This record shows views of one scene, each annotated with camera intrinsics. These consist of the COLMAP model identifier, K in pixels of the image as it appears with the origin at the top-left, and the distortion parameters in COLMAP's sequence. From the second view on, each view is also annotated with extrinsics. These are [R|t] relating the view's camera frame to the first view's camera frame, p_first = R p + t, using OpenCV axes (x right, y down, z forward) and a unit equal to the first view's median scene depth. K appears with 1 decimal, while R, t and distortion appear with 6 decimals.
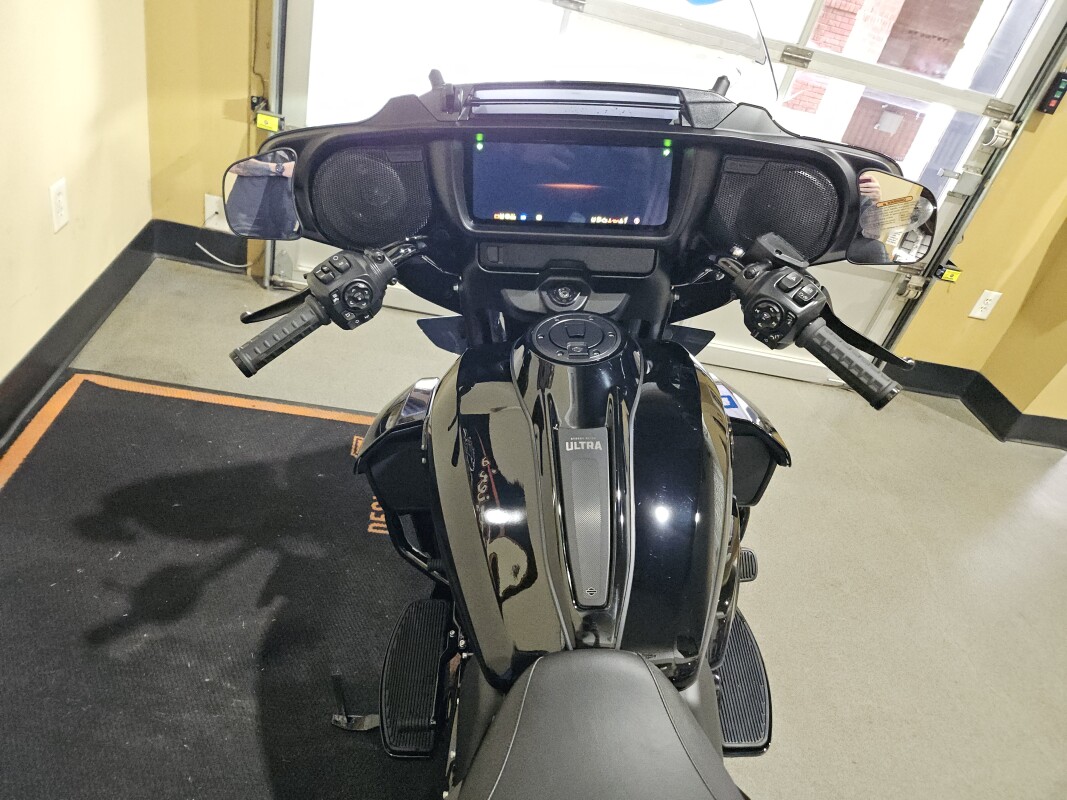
lens RADIAL K [[765.5, 0, 536.9], [0, 765.5, 399.5], [0, 0, 1]] dist [0.013620, -0.018137]
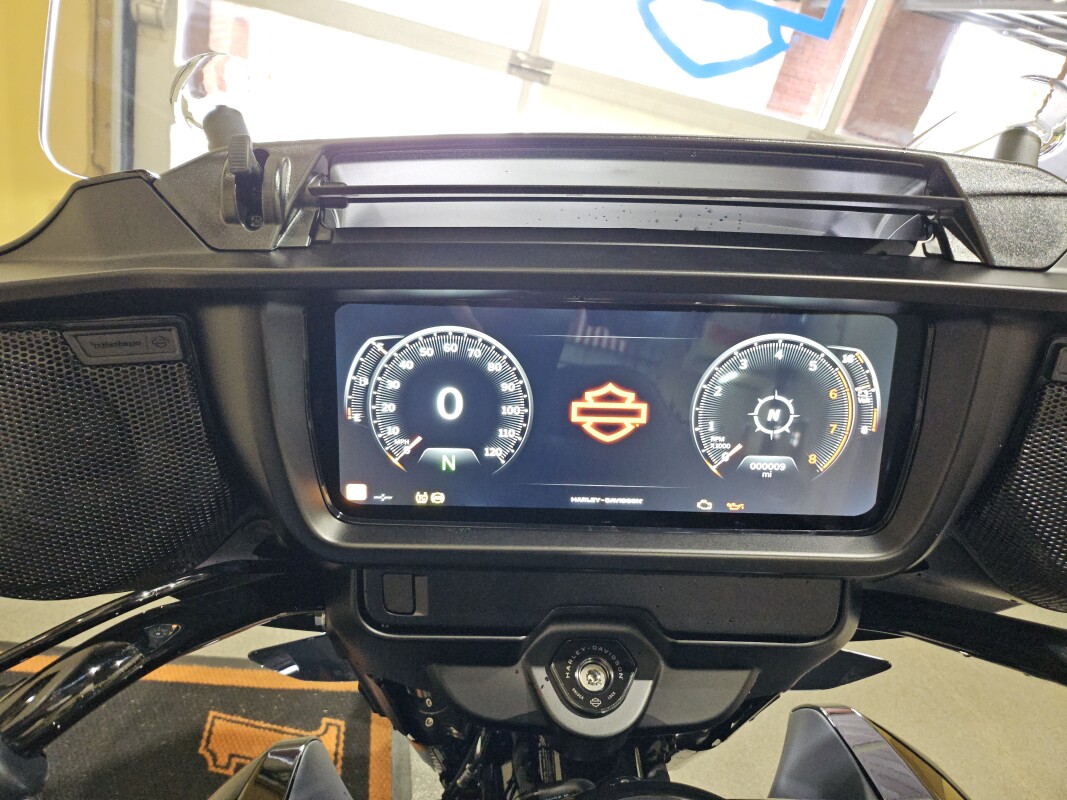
lens RADIAL K [[765.5, 0, 535.4], [0, 765.5, 396.6], [0, 0, 1]] dist [0.013620, -0.018137]
pose [[0.997477, -0.020776, 0.067887, -0.016083], [0.029102, 0.991848, -0.124060, -0.233274], [-0.064757, 0.125722, 0.989950, 0.612846]]
